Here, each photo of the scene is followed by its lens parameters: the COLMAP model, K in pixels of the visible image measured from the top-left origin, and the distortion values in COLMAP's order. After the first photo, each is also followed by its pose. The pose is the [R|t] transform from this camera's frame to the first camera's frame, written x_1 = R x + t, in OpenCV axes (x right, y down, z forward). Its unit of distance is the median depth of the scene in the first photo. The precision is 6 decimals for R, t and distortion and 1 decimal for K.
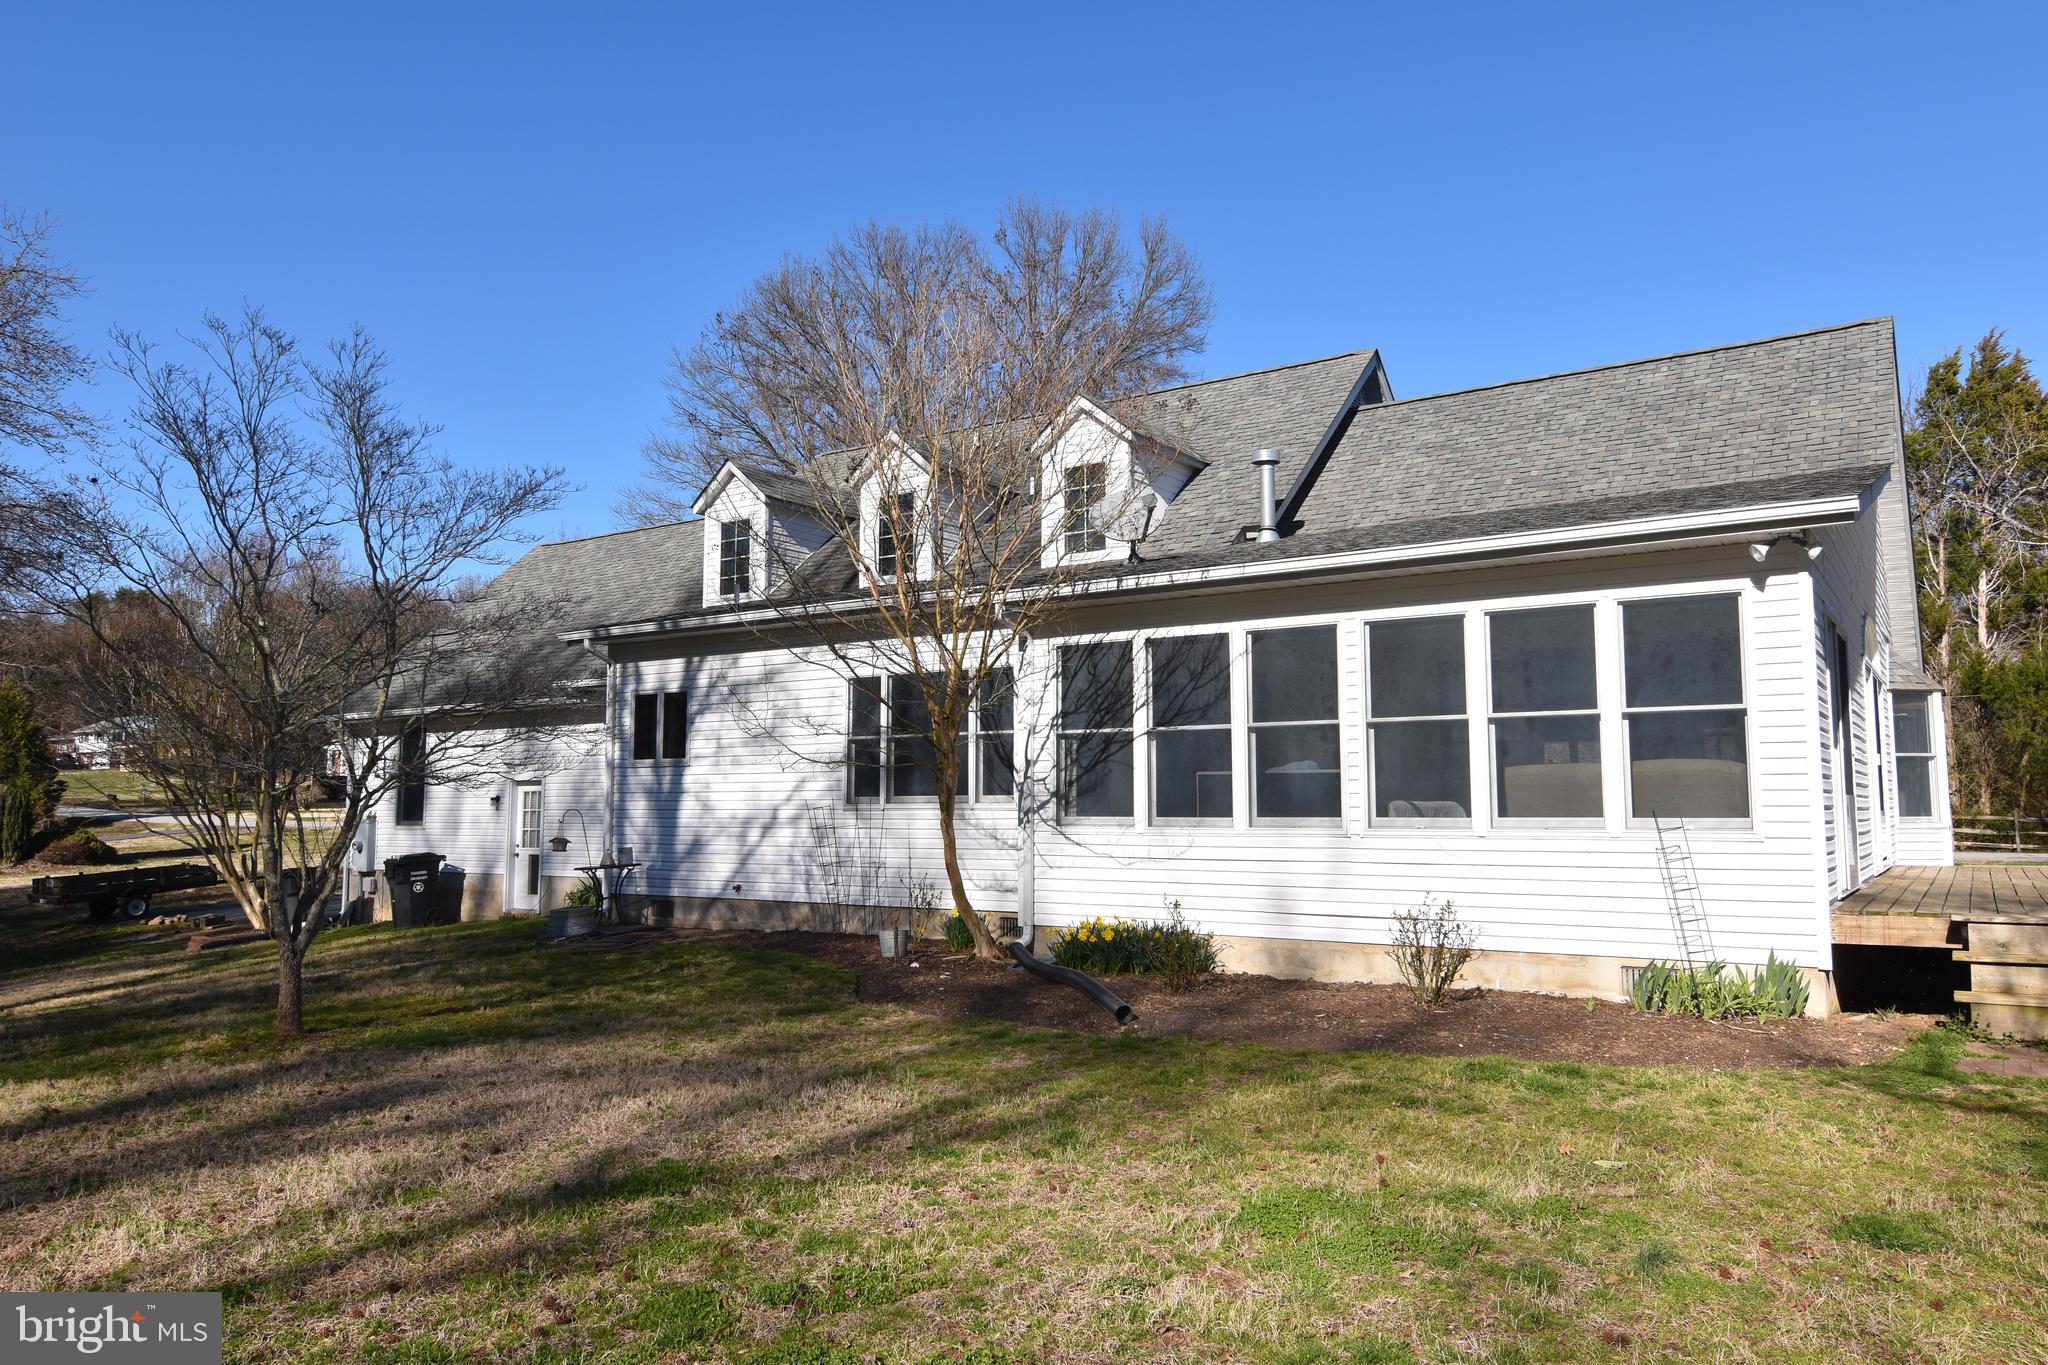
lens RADIAL K [[1404.3, 0, 1022.5], [0, 1404.3, 688.7], [0, 0, 1]] dist [0.001594, -0.000121]
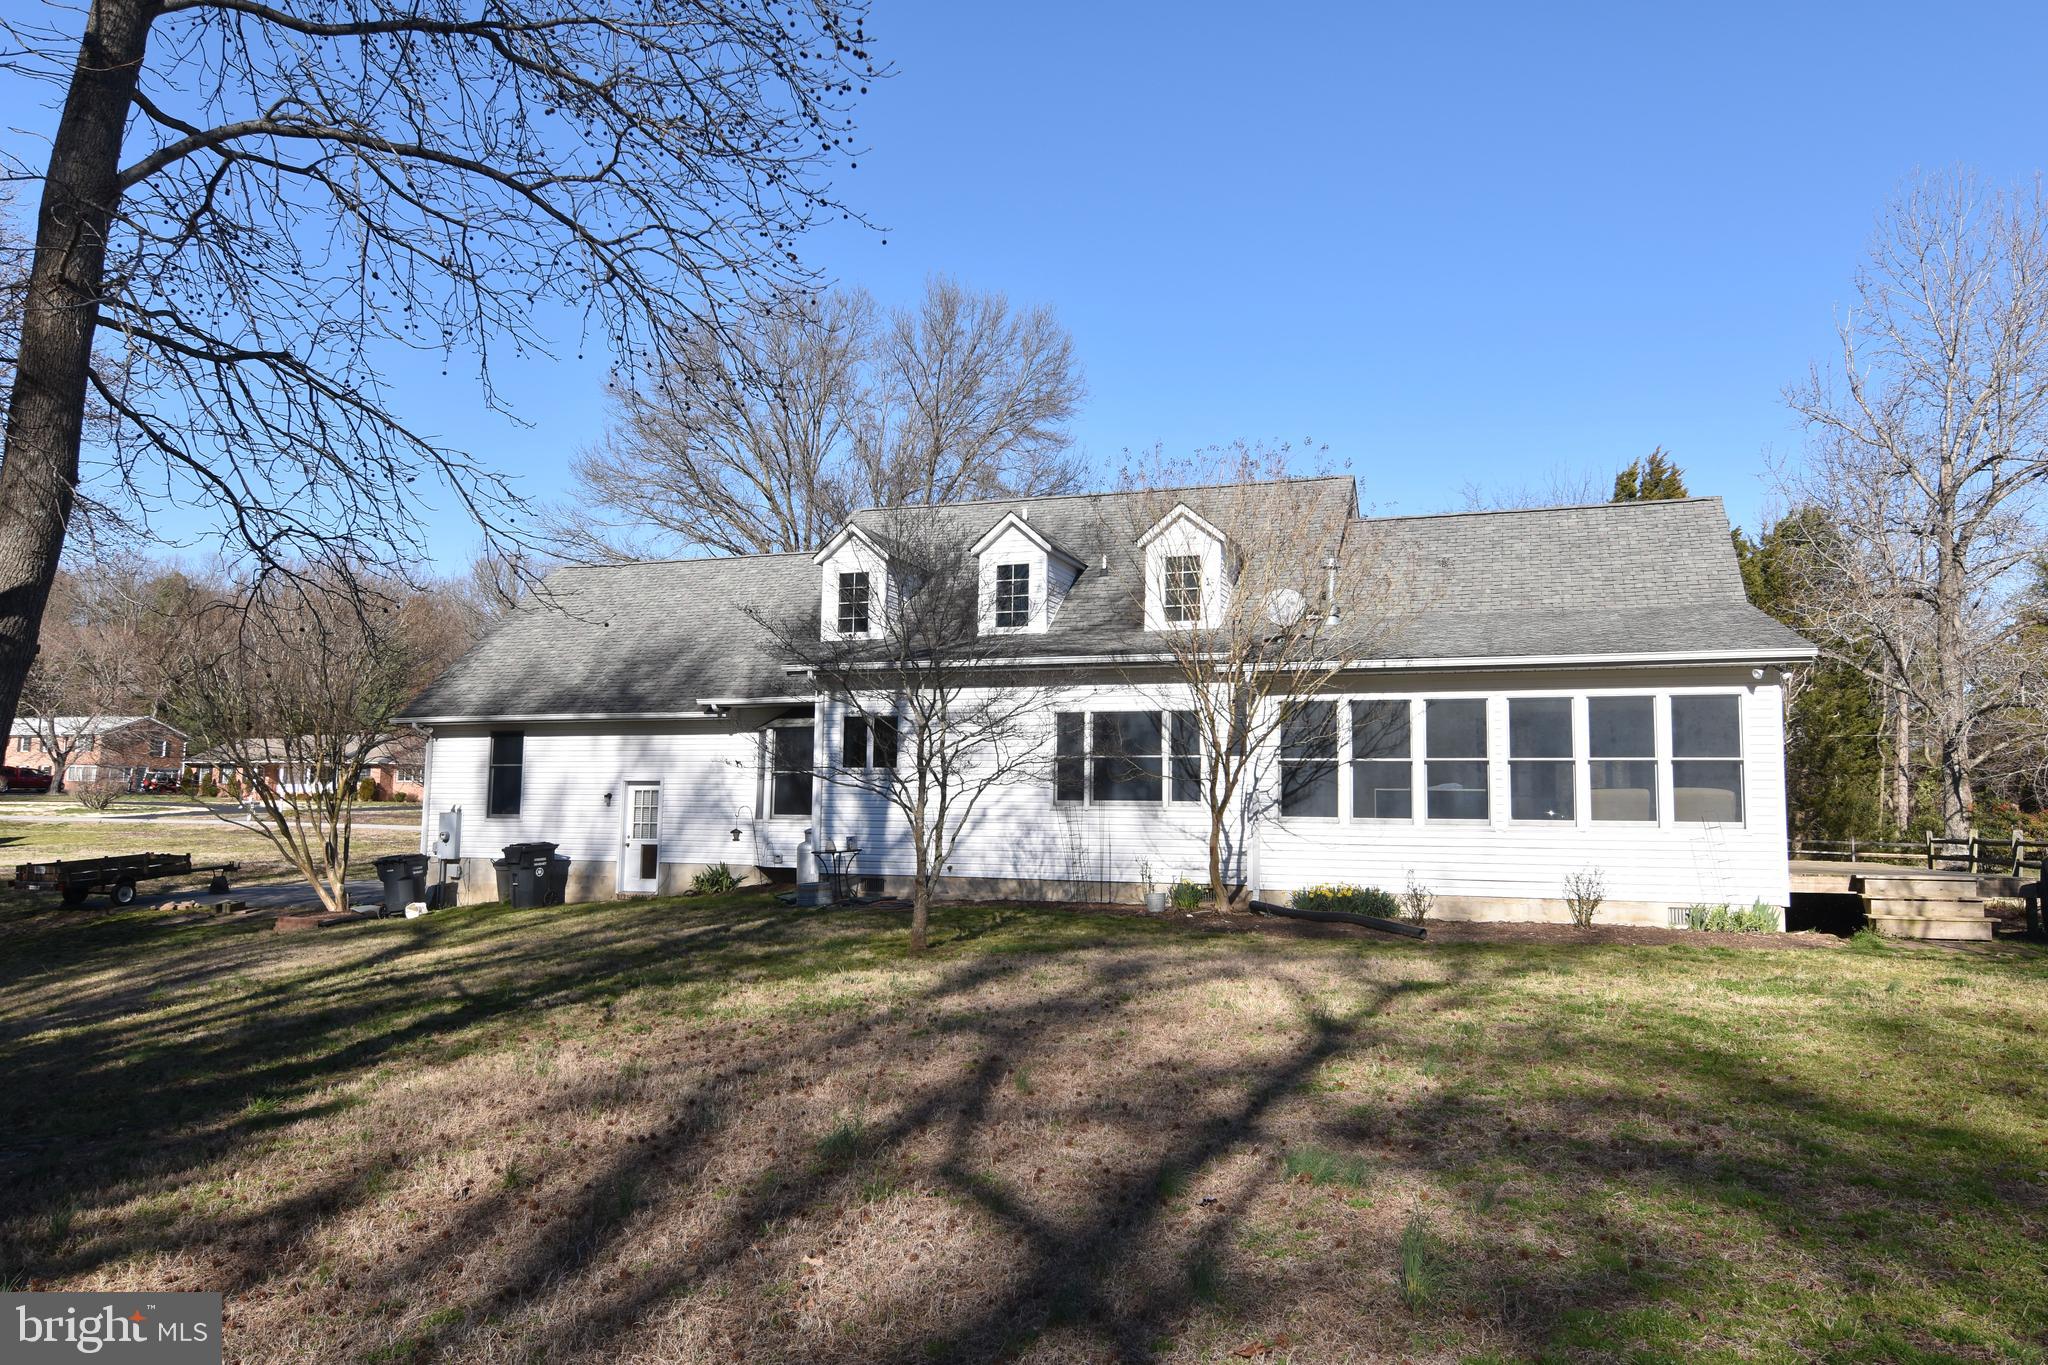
lens RADIAL K [[1404.3, 0, 1029.8], [0, 1404.3, 675.2], [0, 0, 1]] dist [0.001594, -0.000121]
pose [[0.972938, 0.041175, 0.227367, -0.462547], [-0.037055, 0.999063, -0.022362, -0.012260], [-0.228075, 0.013332, 0.973552, -0.314014]]
